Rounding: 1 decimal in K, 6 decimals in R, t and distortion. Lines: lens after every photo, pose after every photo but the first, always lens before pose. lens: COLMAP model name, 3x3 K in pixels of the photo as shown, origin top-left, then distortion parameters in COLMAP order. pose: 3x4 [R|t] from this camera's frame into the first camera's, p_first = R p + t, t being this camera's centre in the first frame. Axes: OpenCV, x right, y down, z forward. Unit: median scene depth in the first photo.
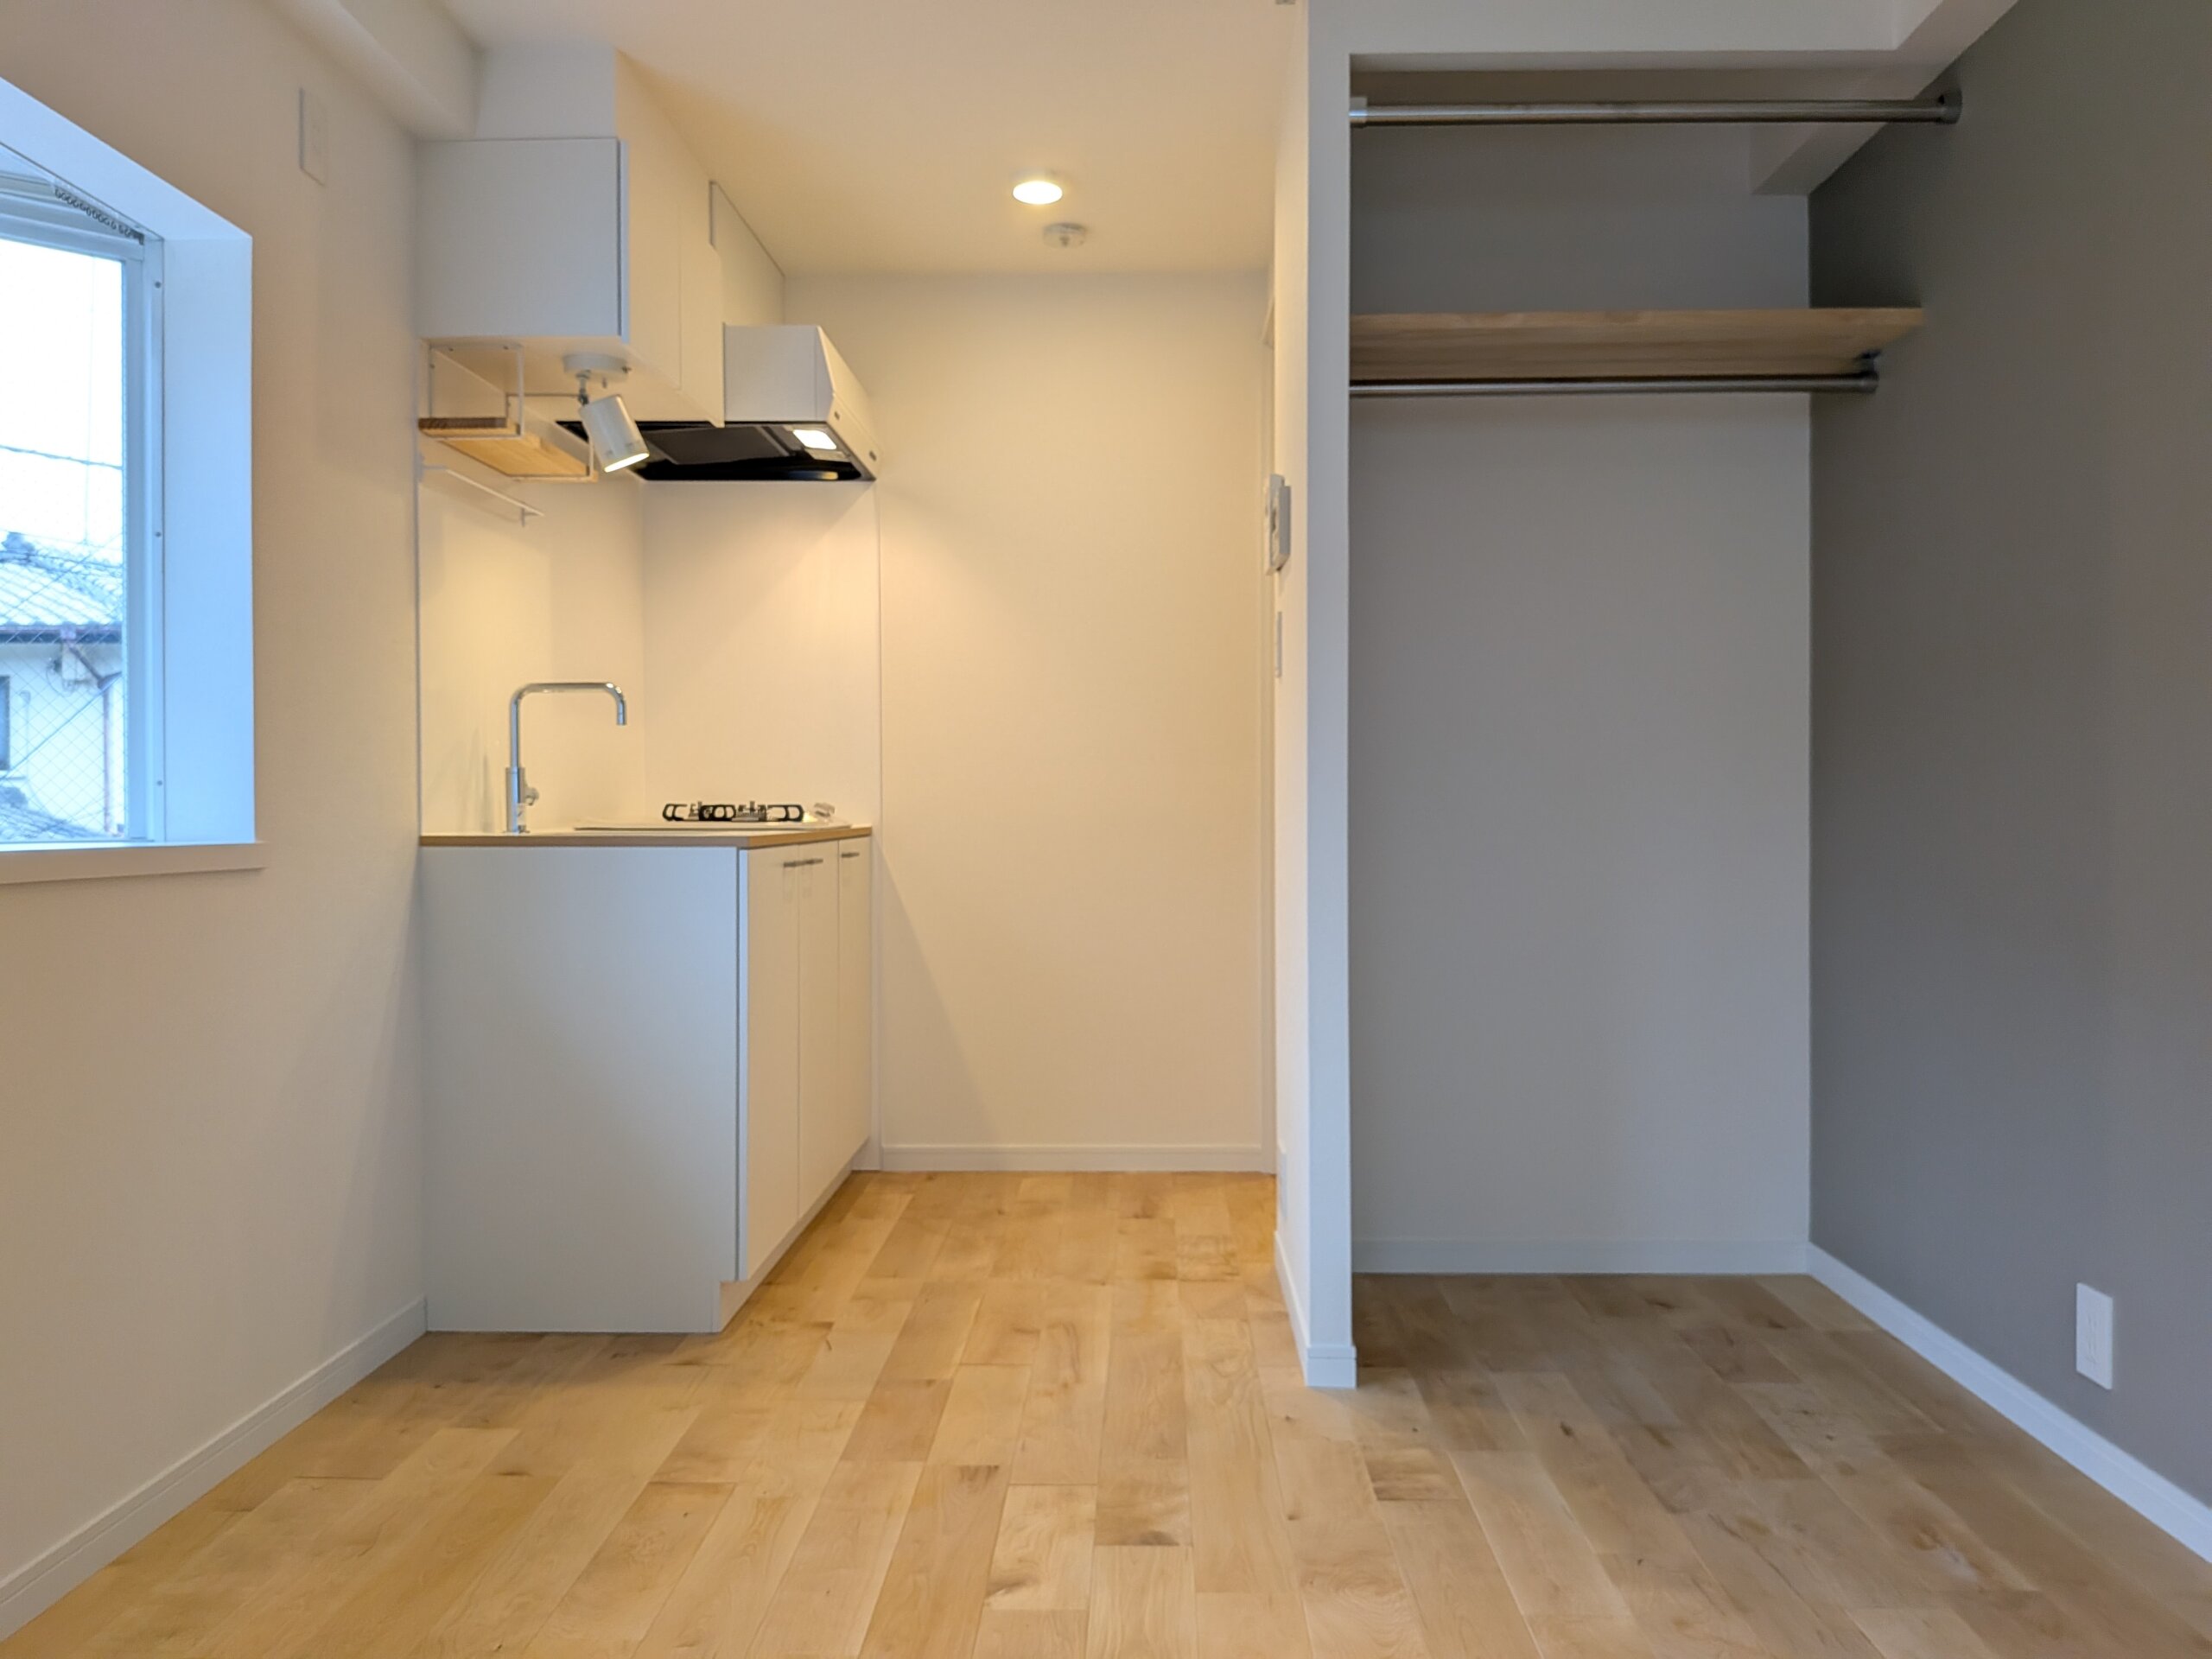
lens RADIAL K [[1597.9, 0, 1105.7], [0, 1597.9, 820.6], [0, 0, 1]] dist [-0.000989, -0.014711]
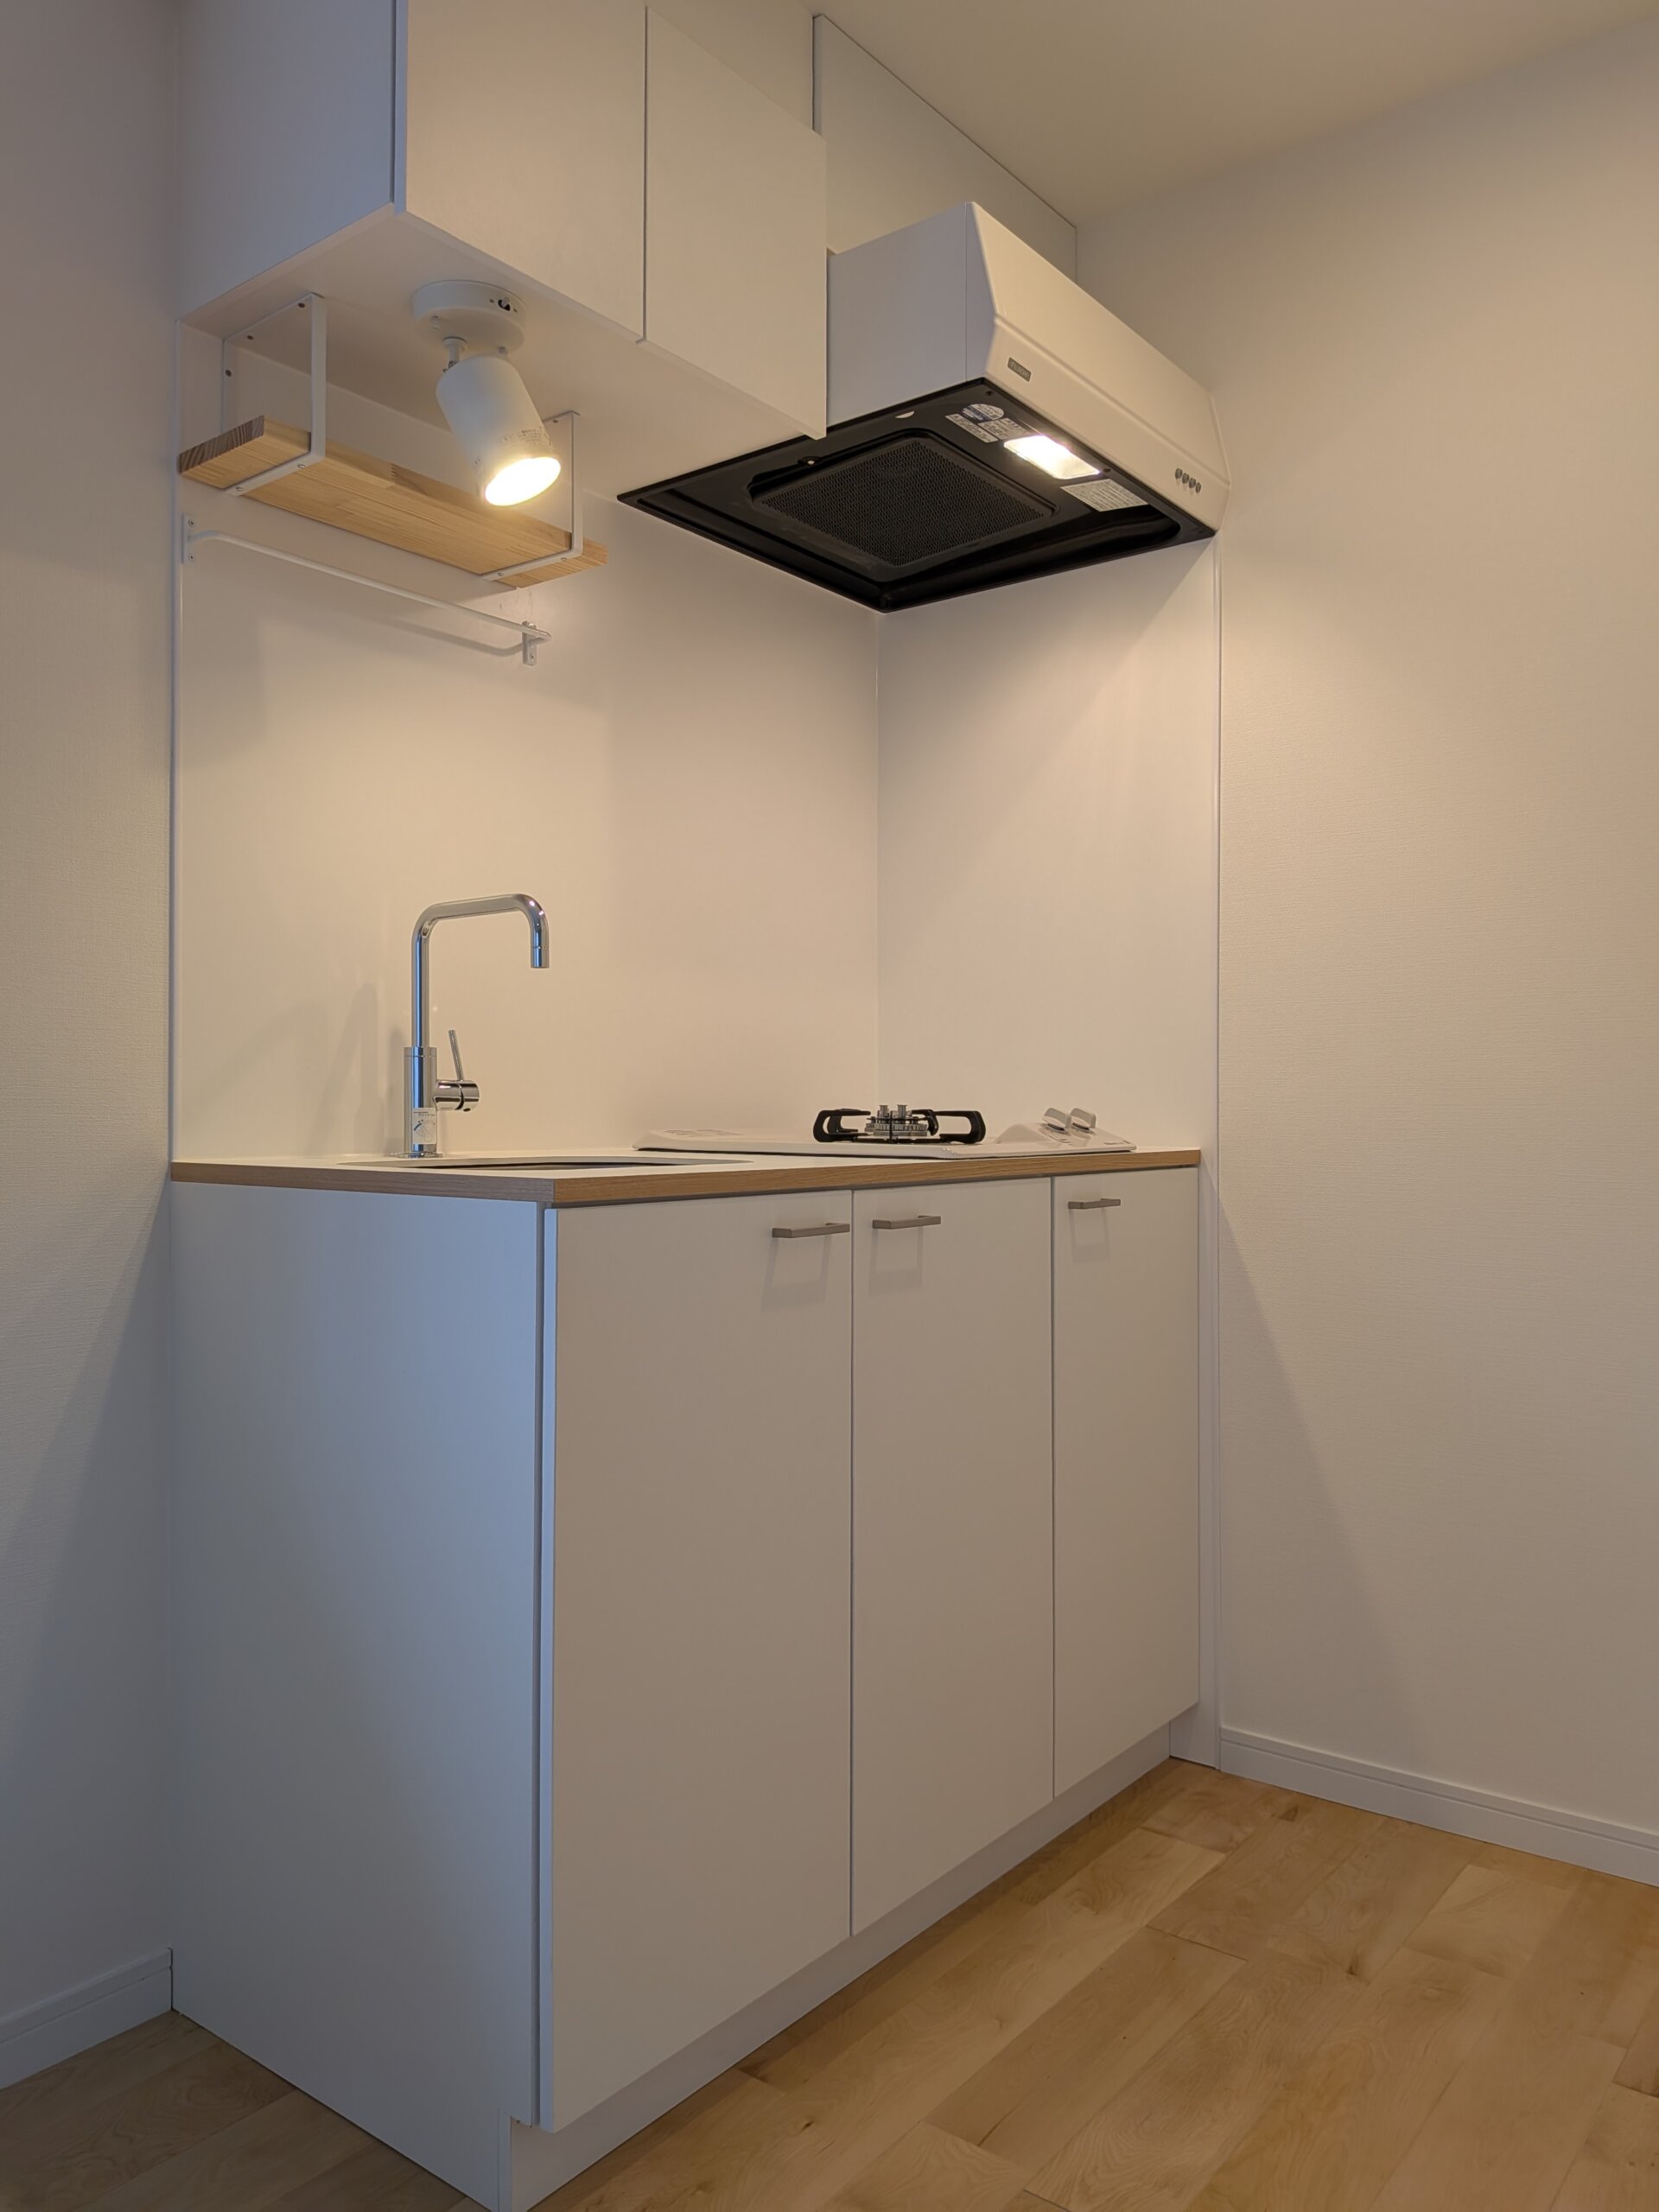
lens RADIAL K [[1597.9, 0, 830.0], [0, 1597.9, 1109.6], [0, 0, 1]] dist [-0.000989, -0.014711]
pose [[0.805806, 0.001589, -0.592177, 0.094063], [-0.007880, 0.999937, -0.008040, -0.005910], [0.592127, 0.011145, 0.805768, 0.552738]]
